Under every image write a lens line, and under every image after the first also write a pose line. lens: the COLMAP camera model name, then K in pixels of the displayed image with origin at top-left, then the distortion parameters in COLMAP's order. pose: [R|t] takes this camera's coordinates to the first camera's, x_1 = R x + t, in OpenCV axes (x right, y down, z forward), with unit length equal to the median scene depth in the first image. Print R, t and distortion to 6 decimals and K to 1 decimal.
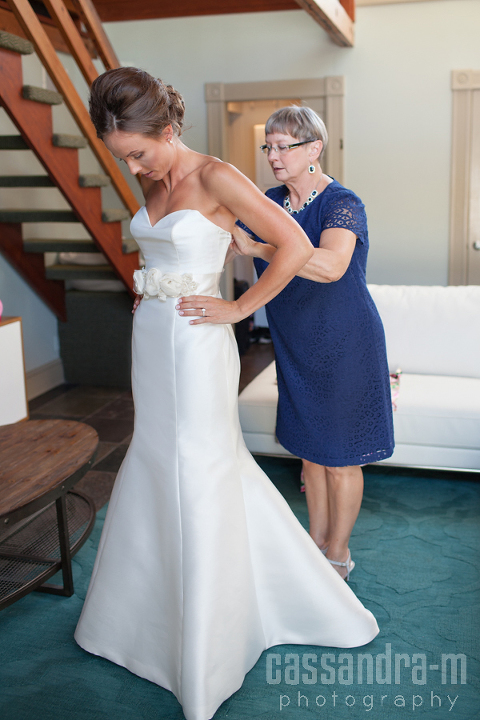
lens RADIAL K [[1116.8, 0, 240.1], [0, 1116.8, 384.0], [0, 0, 1]] dist [-0.210856, 0.735596]
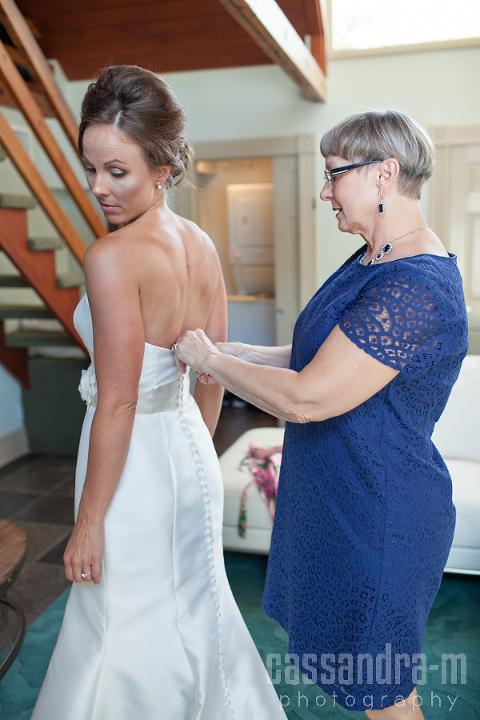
lens RADIAL K [[906.0, 0, 240.0], [0, 906.0, 360.0], [0, 0, 1]] dist [0.008685, 0.025950]
pose [[0.999950, -0.006489, -0.007608, 0.034096], [0.006117, 0.998832, -0.047927, -0.046185], [0.007911, 0.047878, 0.998822, 0.230649]]
